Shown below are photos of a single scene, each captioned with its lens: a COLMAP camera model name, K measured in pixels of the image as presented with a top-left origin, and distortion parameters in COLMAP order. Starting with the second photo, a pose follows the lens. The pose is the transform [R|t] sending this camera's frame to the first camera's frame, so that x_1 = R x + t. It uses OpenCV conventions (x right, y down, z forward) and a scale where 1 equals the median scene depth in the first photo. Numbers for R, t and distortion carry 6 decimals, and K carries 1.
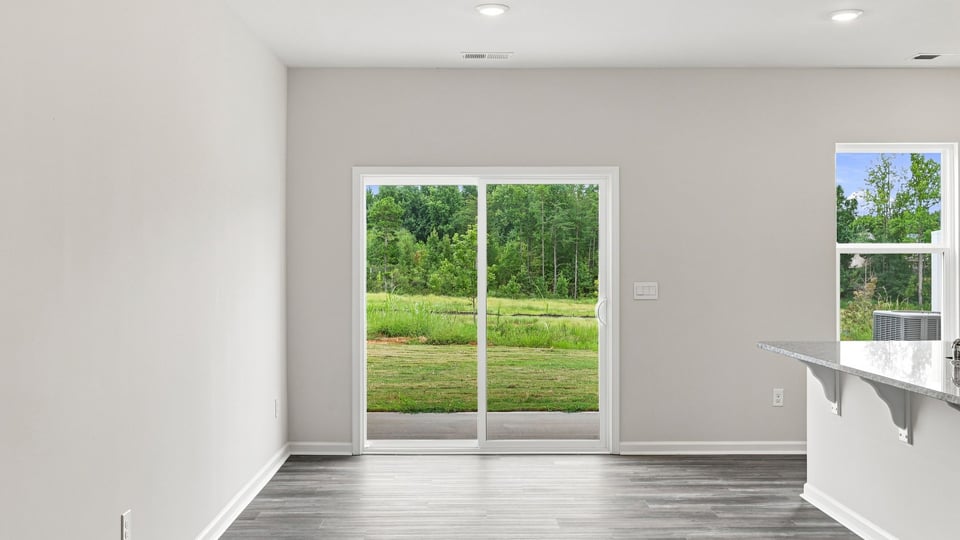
lens RADIAL K [[903.5, 0, 474.4], [0, 903.5, 257.6], [0, 0, 1]] dist [-0.002455, -0.012177]
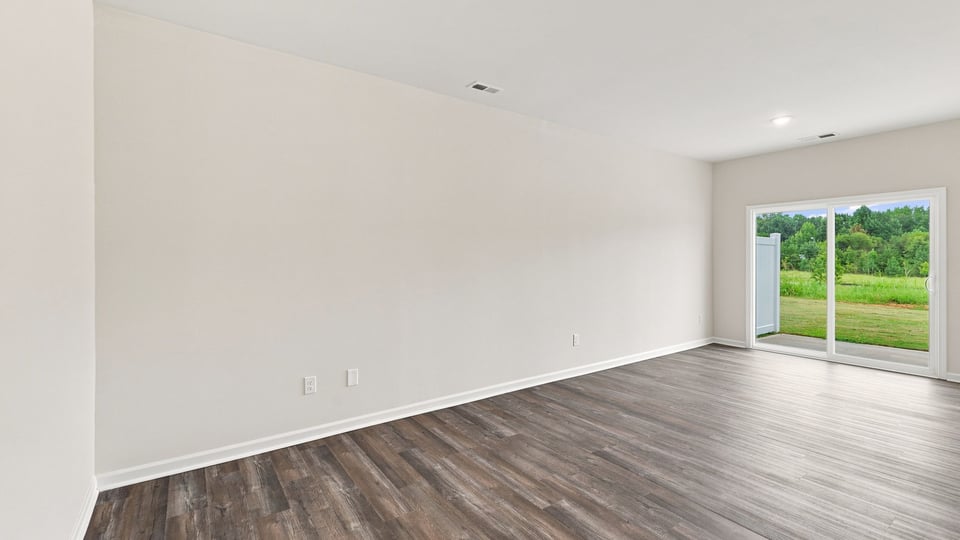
lens RADIAL K [[418.7, 0, 473.9], [0, 418.7, 256.2], [0, 0, 1]] dist [0.008797, -0.000167]
pose [[0.564000, -0.003131, -0.825769, 0.294830], [0.004553, 0.999989, -0.000681, 0.009817], [0.825762, -0.003375, 0.564008, -0.036209]]
